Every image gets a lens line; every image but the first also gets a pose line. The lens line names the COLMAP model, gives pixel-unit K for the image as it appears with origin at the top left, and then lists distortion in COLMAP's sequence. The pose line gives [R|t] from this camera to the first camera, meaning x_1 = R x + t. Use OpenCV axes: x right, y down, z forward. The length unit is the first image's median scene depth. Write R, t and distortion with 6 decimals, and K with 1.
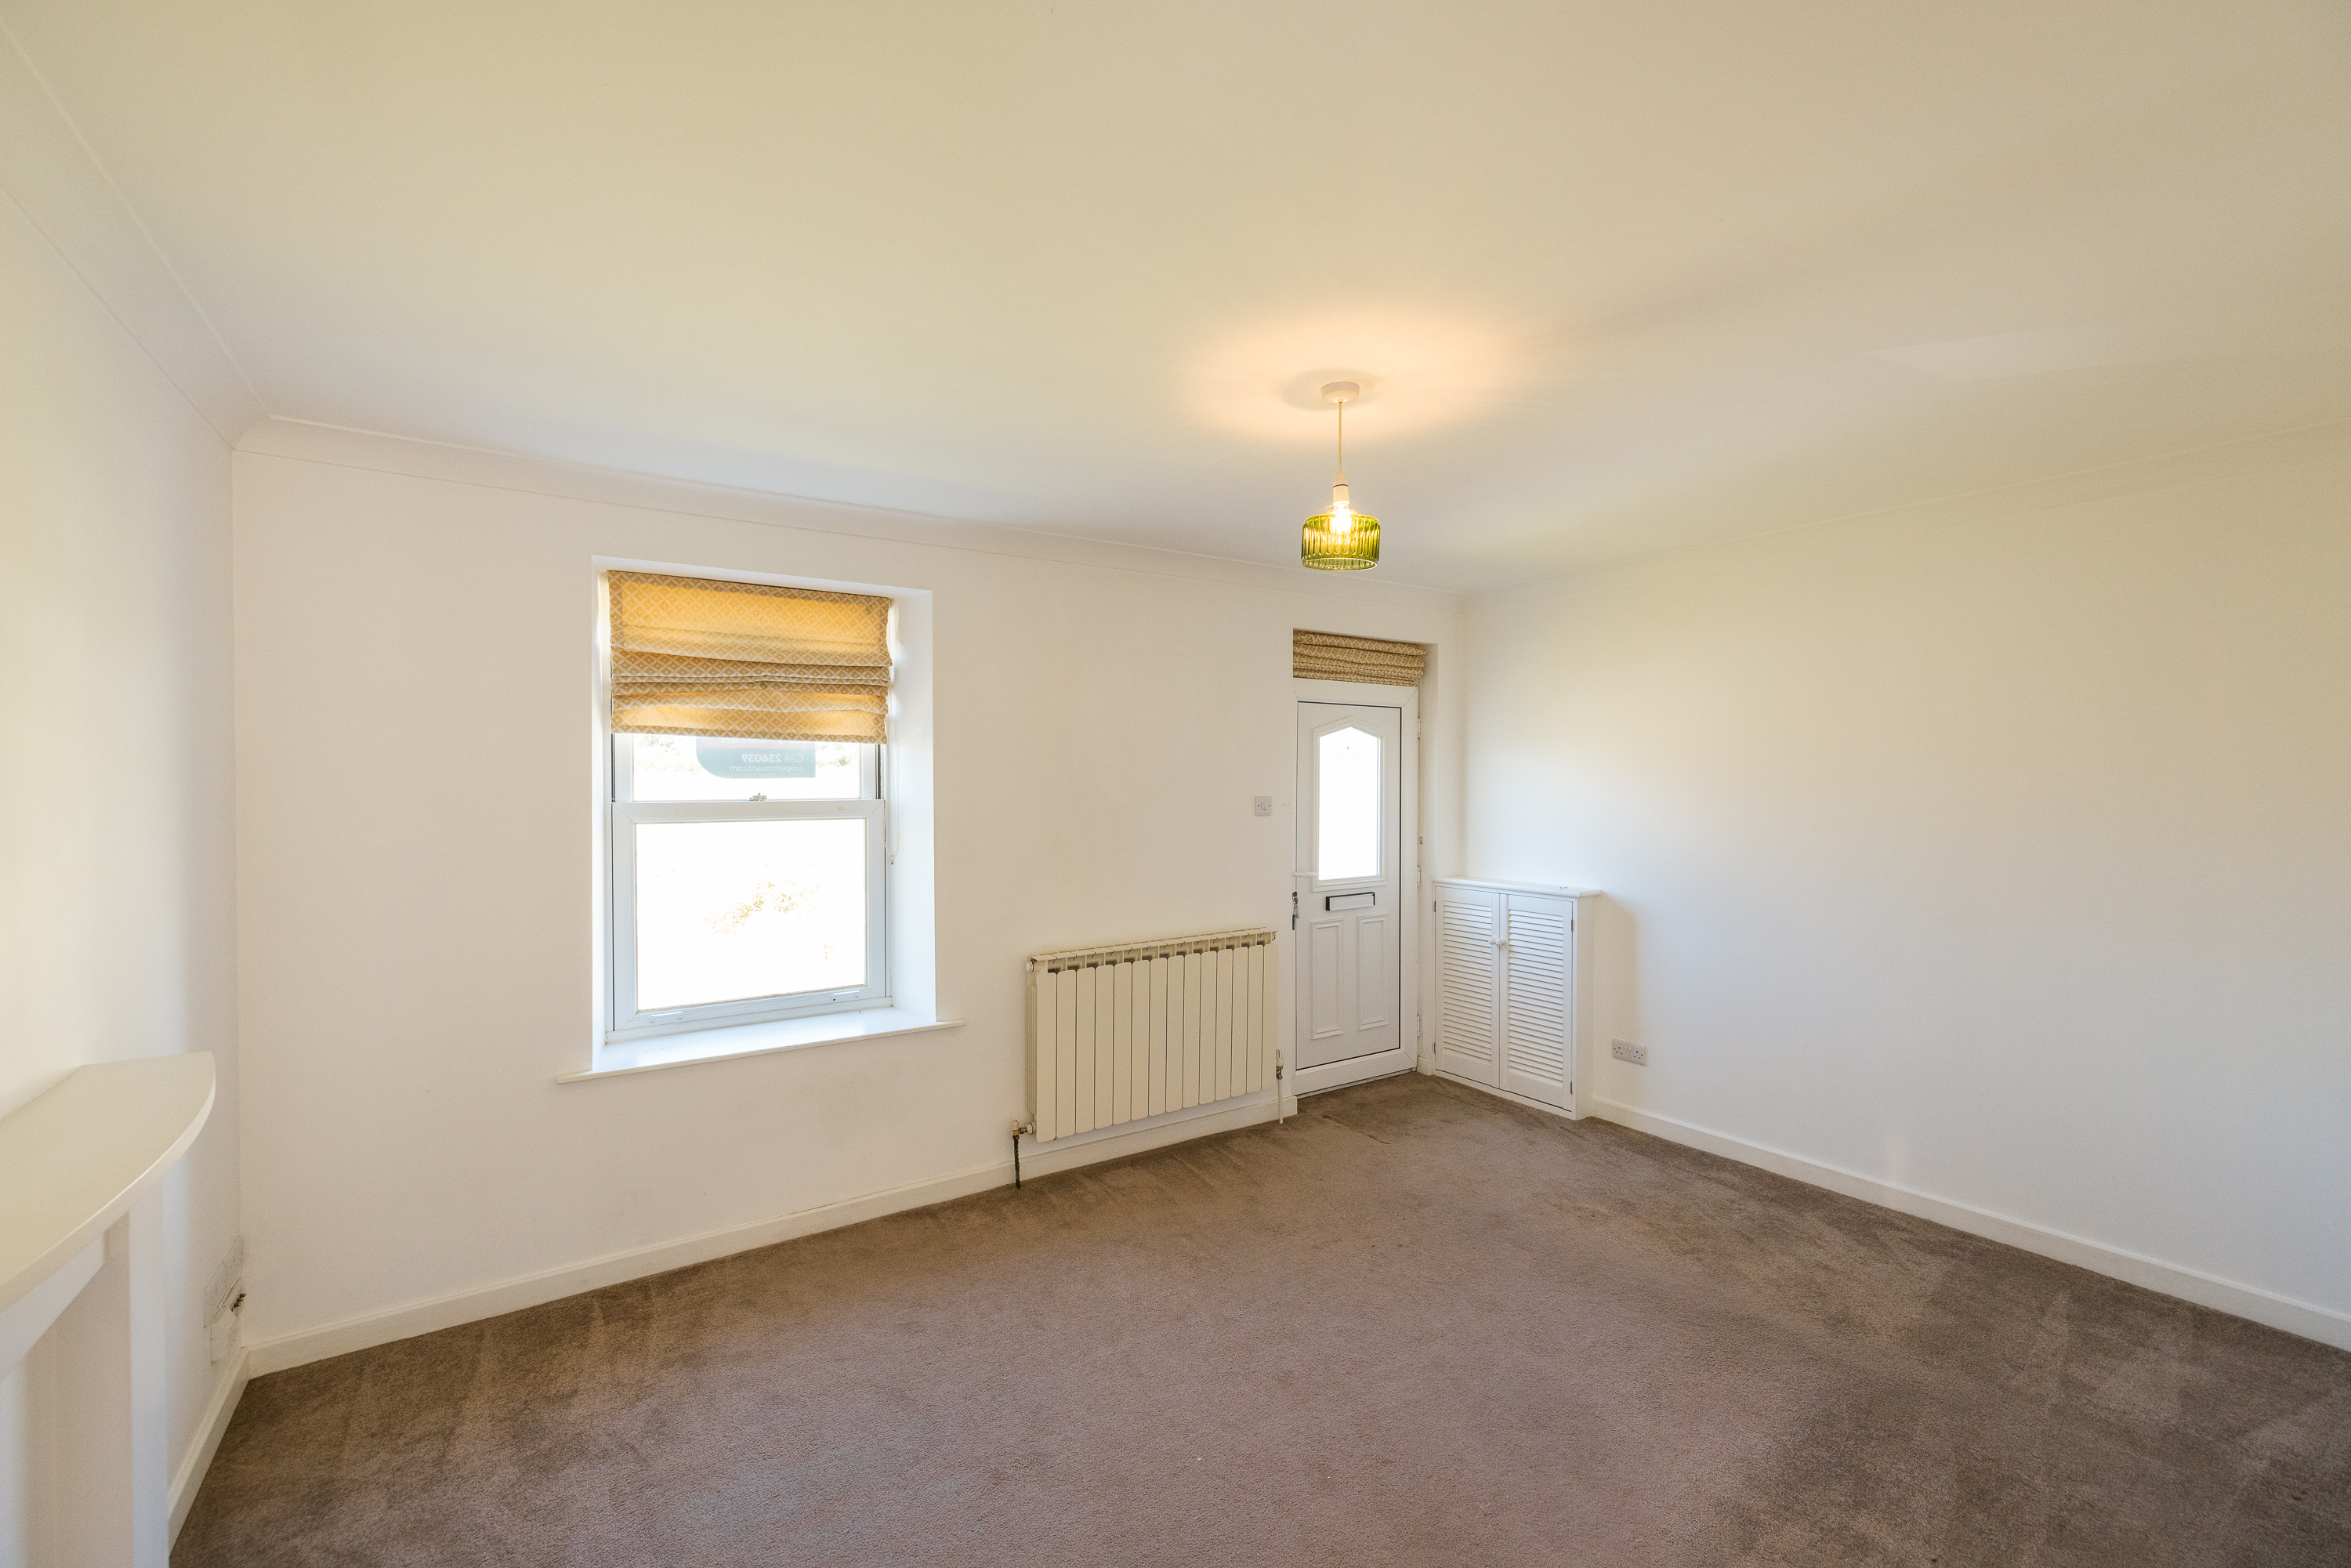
lens RADIAL K [[1002.6, 0, 1166.7], [0, 1002.6, 785.6], [0, 0, 1]] dist [0.002013, -0.000257]
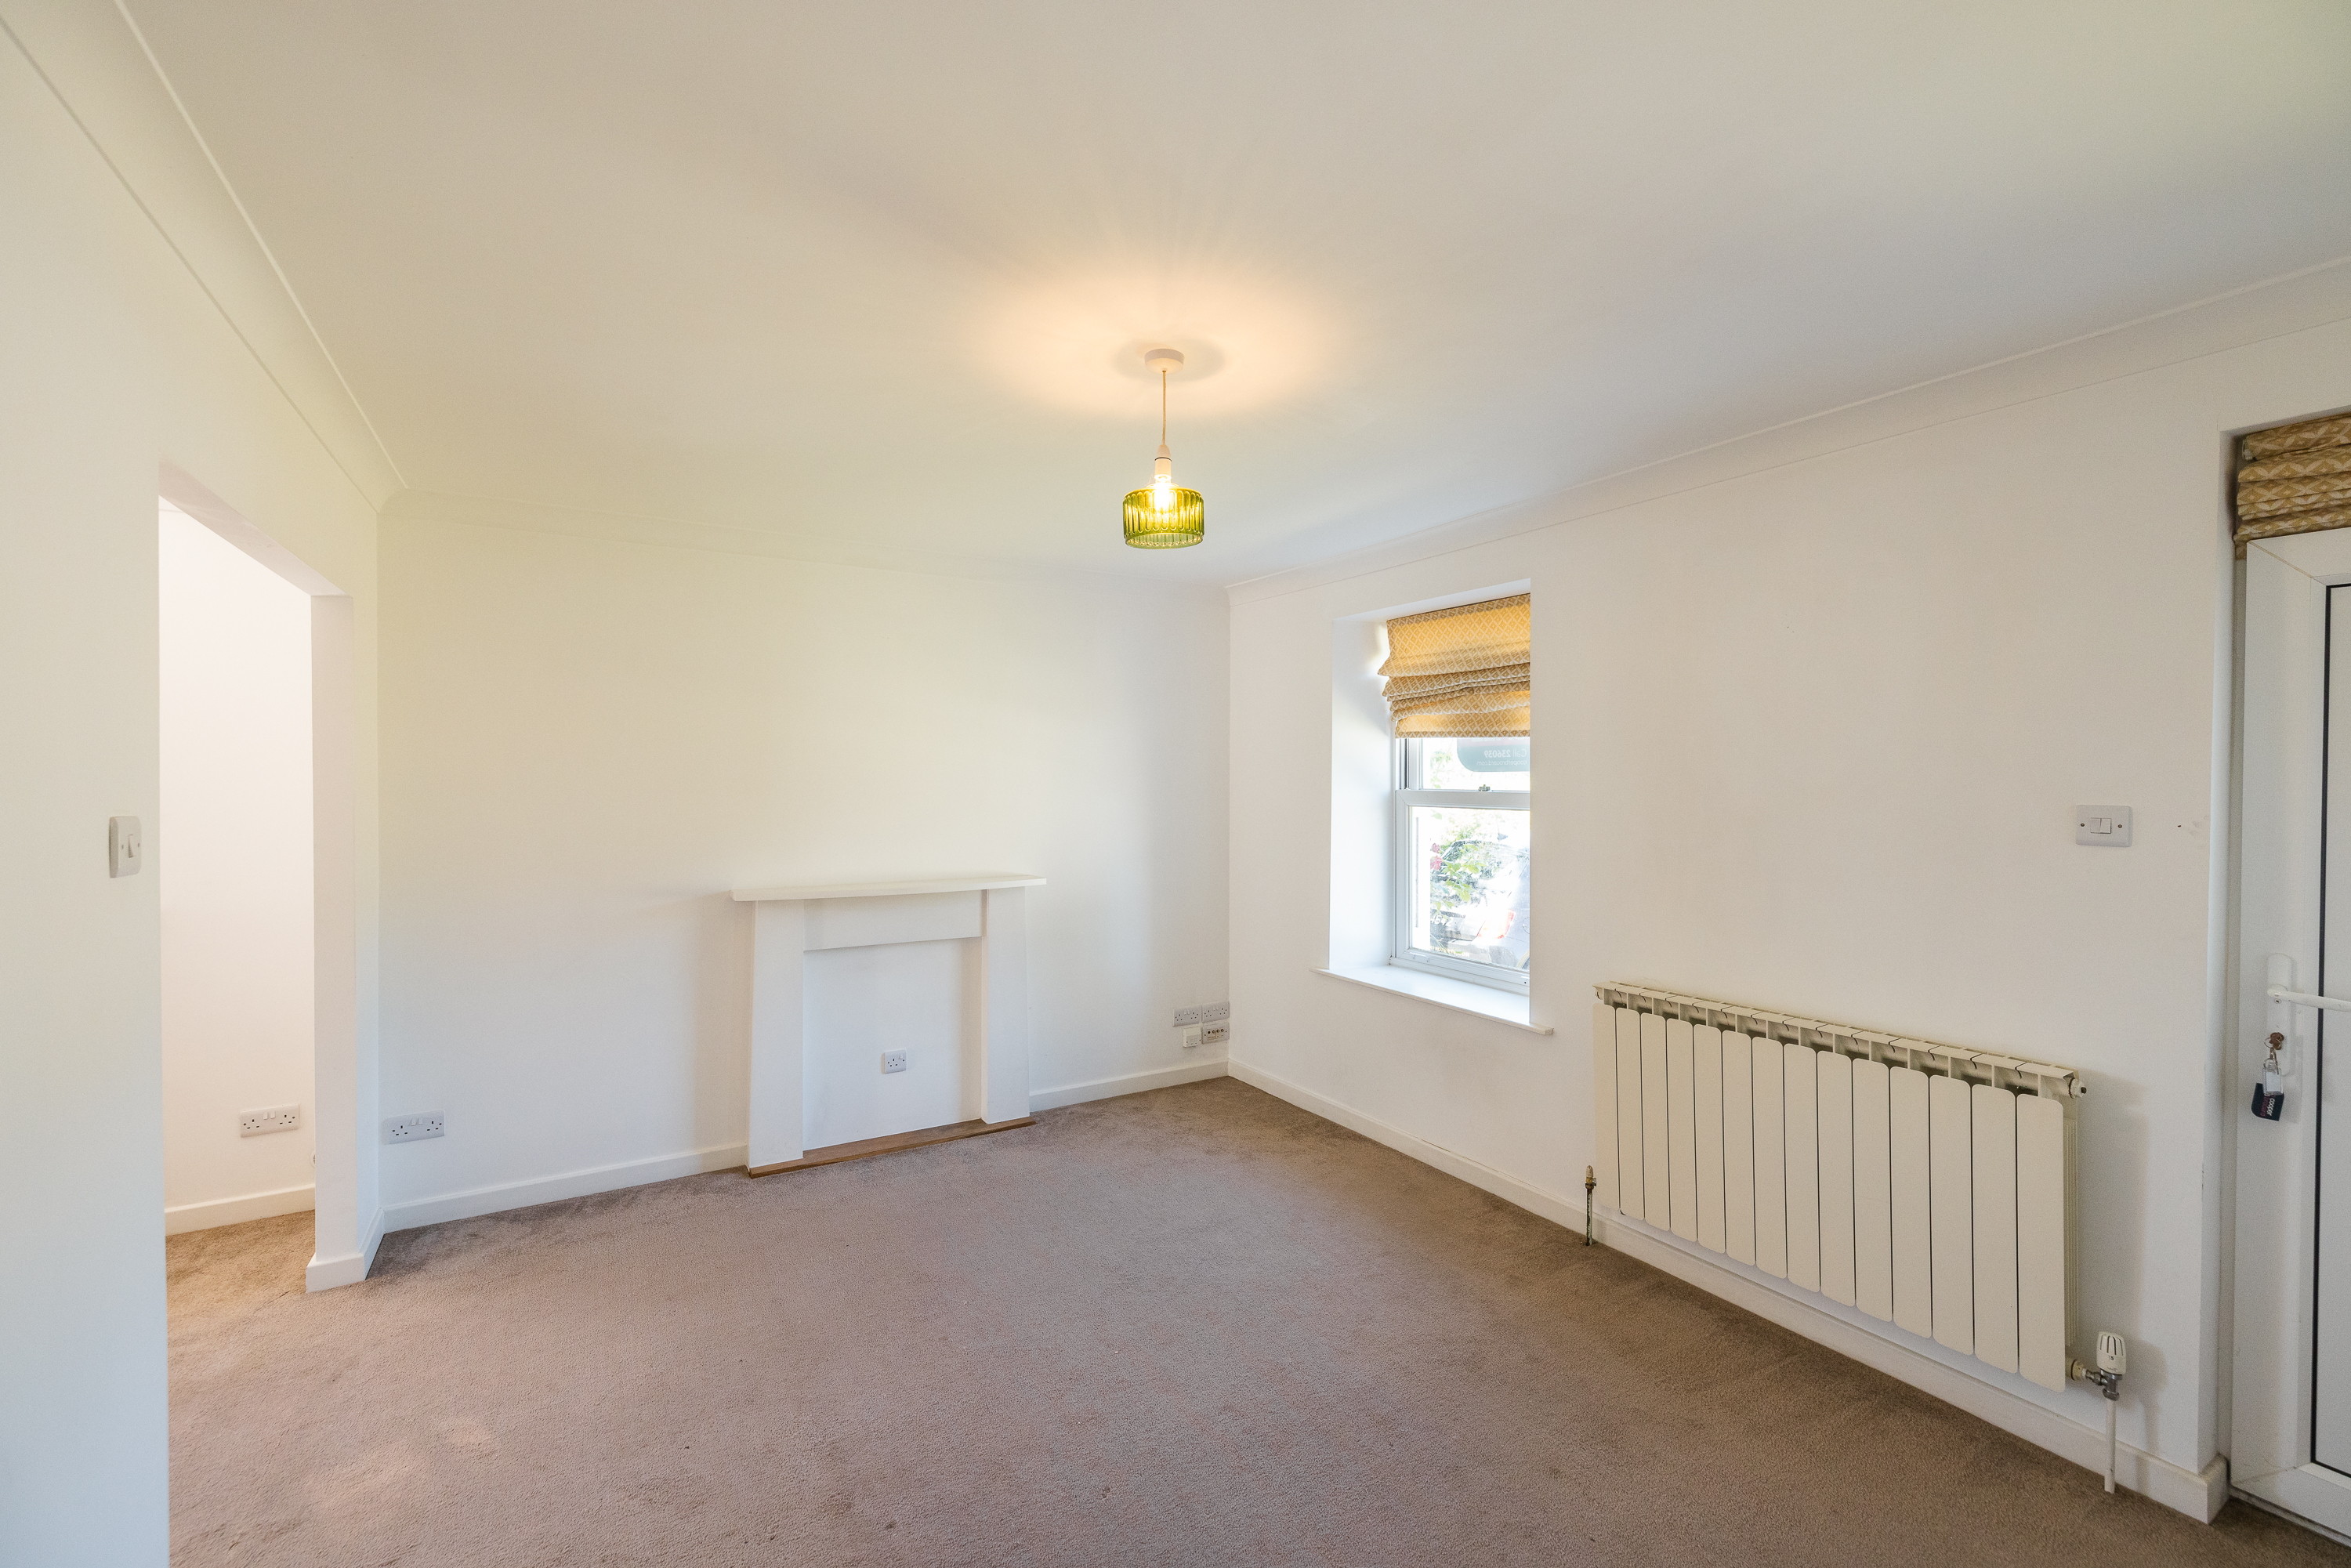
lens RADIAL K [[1002.6, 0, 1196.5], [0, 1002.6, 782.9], [0, 0, 1]] dist [0.002013, -0.000257]
pose [[-0.035884, 0.007265, -0.999330, 0.762802], [-0.015049, 0.999856, 0.007809, 0.001911], [0.999243, 0.015319, -0.035769, 0.724809]]
